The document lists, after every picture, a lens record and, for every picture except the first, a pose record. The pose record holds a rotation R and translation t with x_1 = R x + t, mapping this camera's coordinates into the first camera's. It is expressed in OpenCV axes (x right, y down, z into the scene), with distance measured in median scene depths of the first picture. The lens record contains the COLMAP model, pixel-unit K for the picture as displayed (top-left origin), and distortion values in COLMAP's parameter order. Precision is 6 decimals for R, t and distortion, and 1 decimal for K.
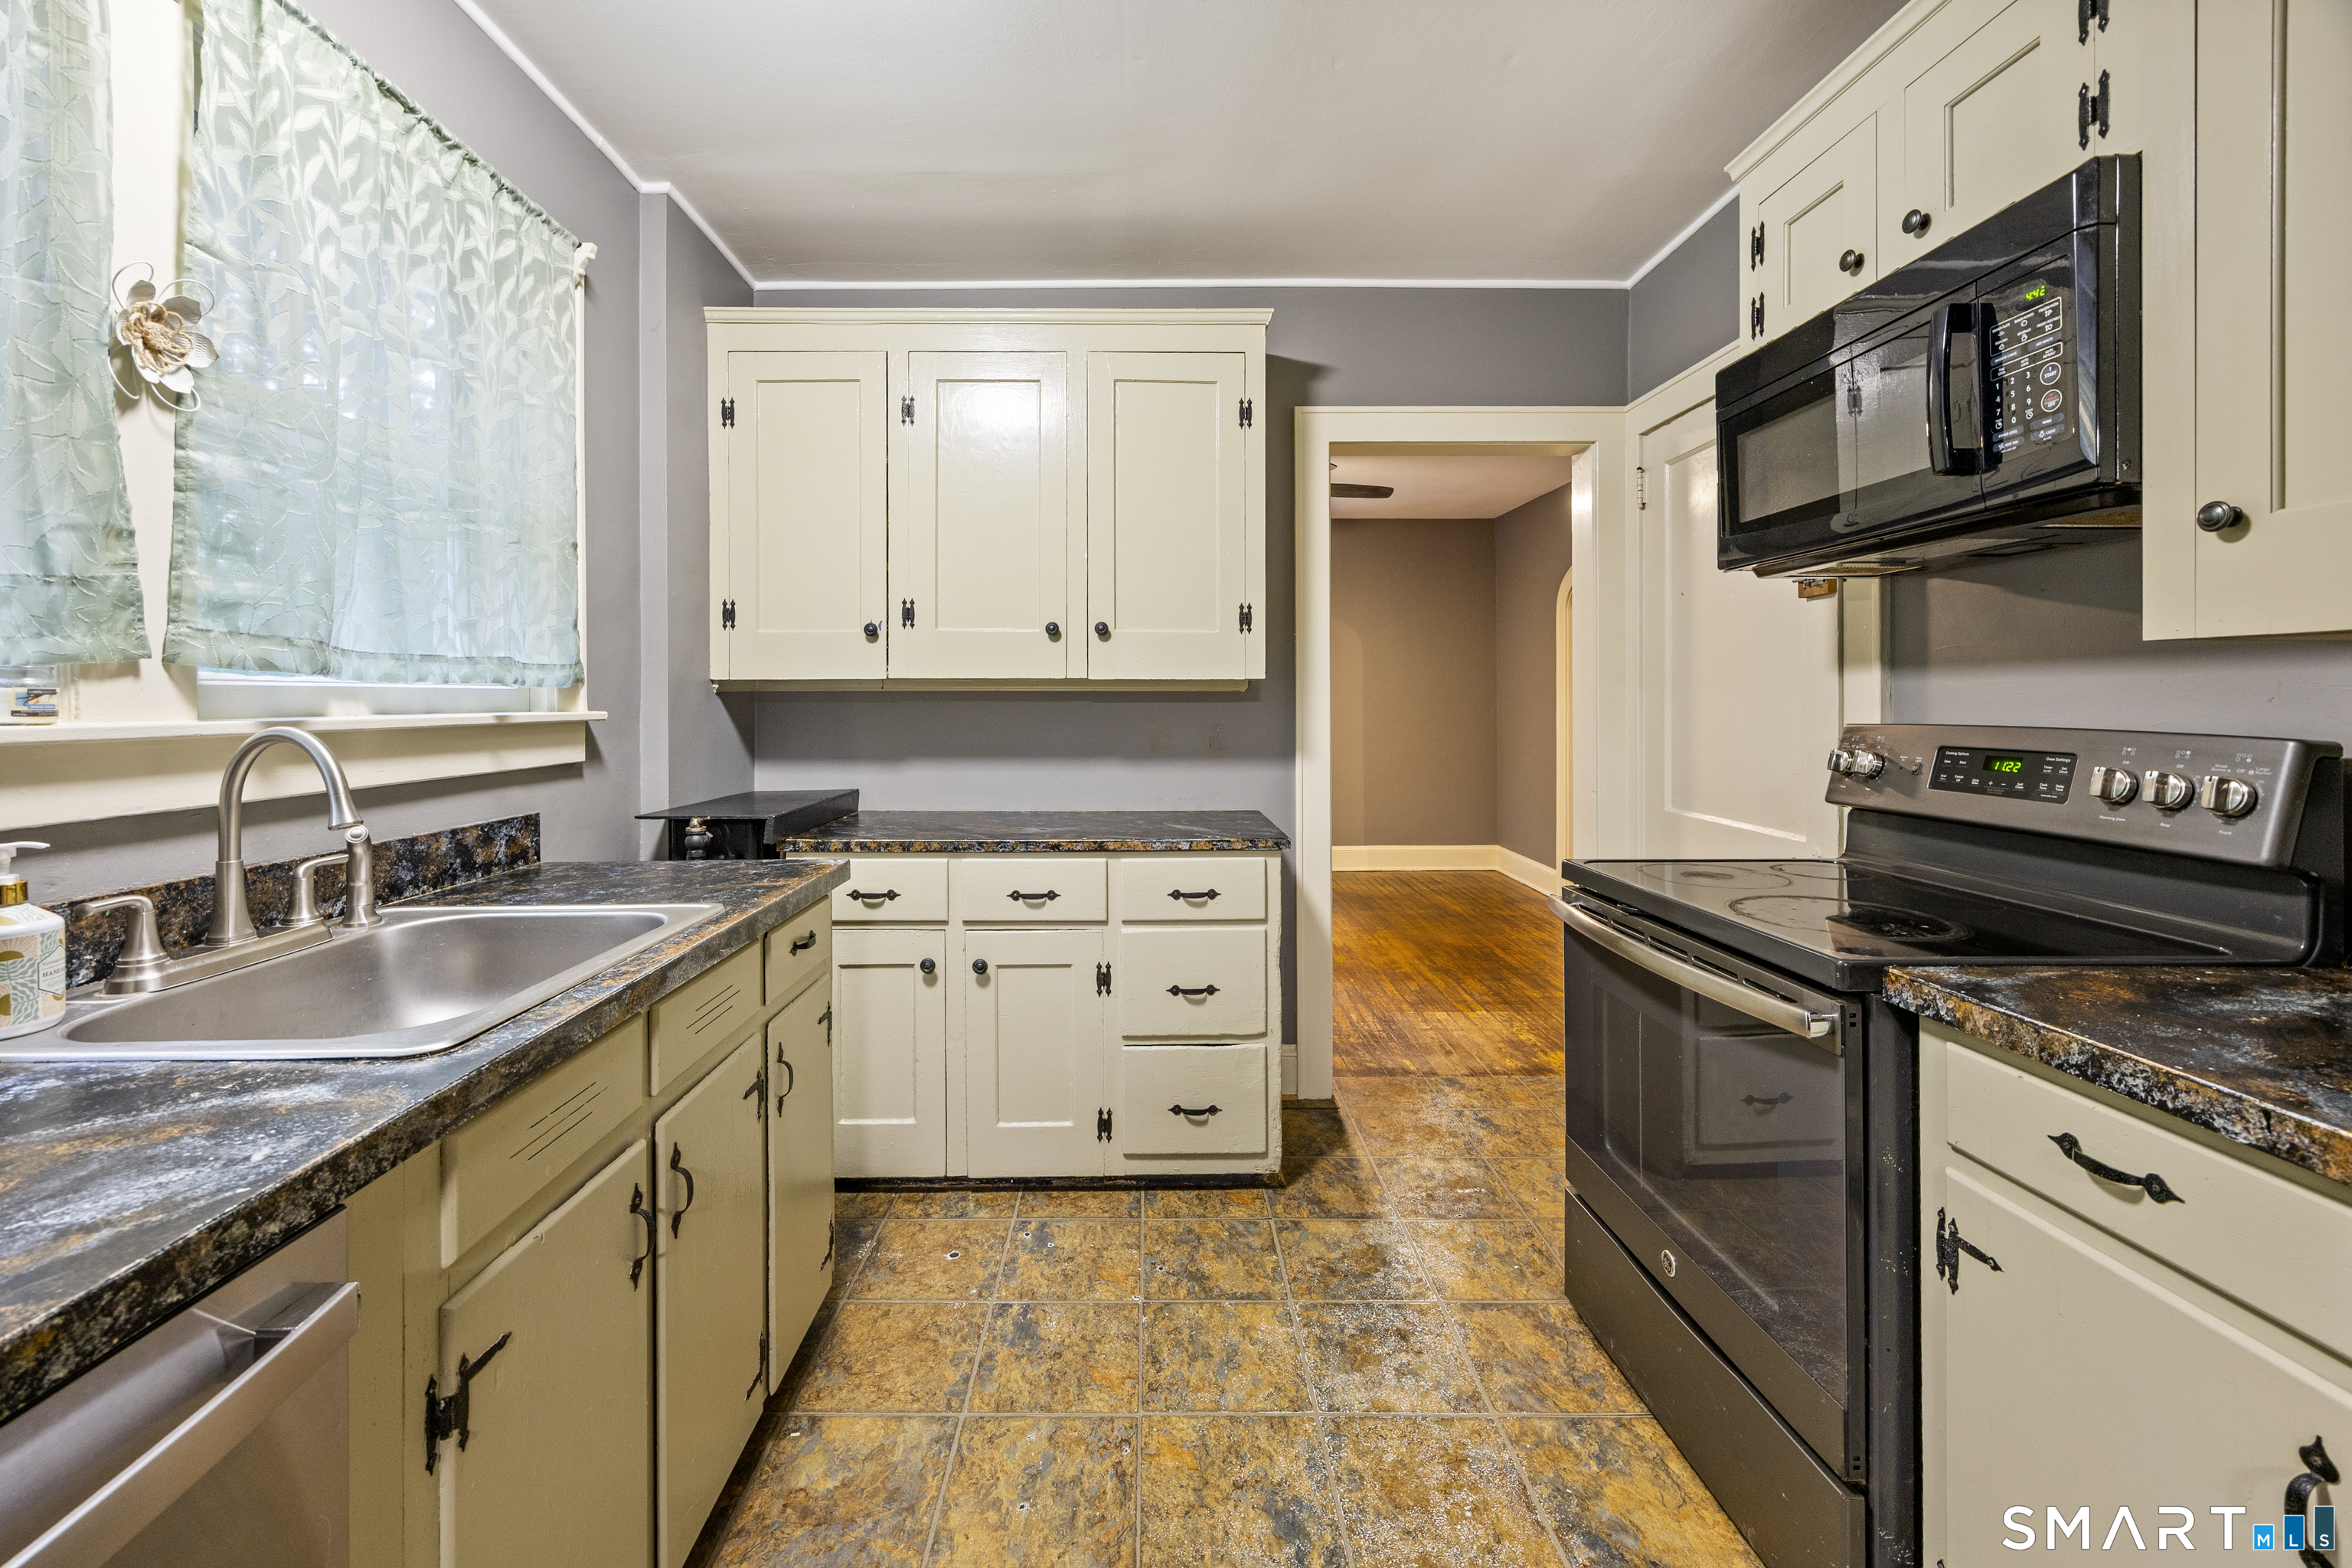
lens RADIAL K [[944.3, 0, 1157.3], [0, 944.3, 693.6], [0, 0, 1]] dist [-0.002014, -0.000047]
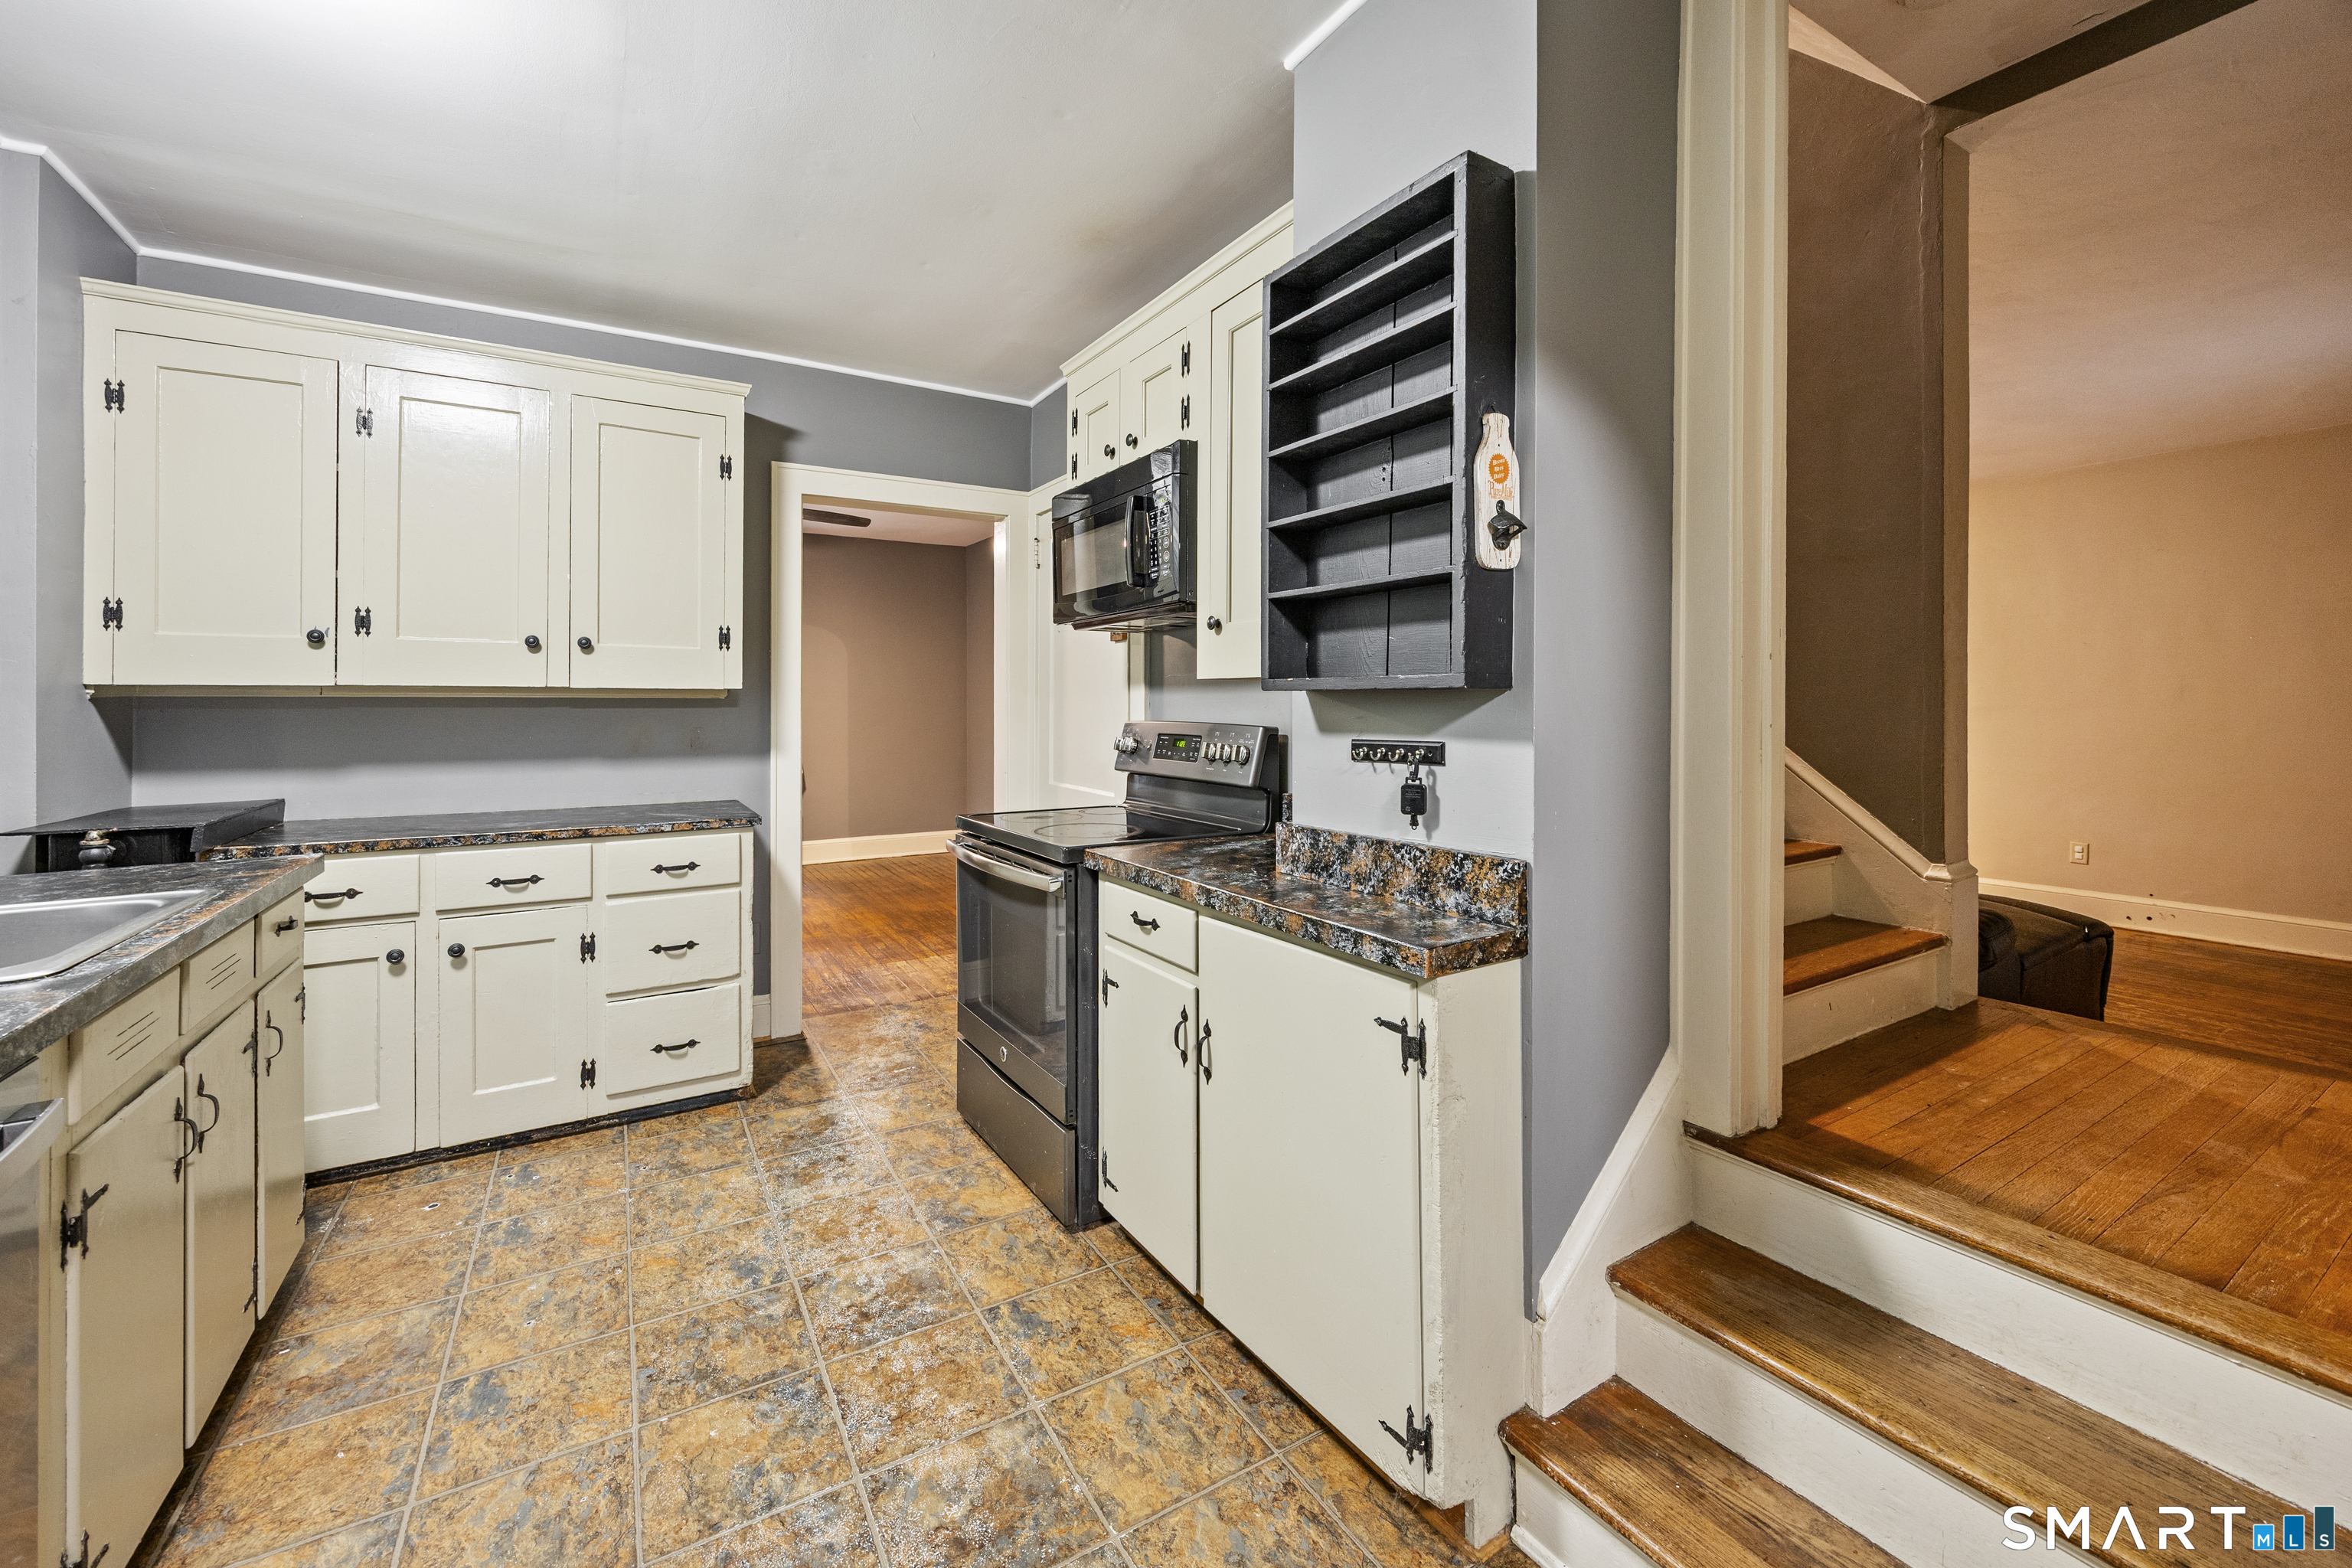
lens RADIAL K [[944.3, 0, 1157.3], [0, 944.3, 693.6], [0, 0, 1]] dist [-0.002014, -0.000047]
pose [[0.870706, 0.005193, 0.491776, -0.019744], [-0.004136, 0.999986, -0.003236, -0.008443], [-0.491786, 0.000784, 0.870716, -0.359260]]
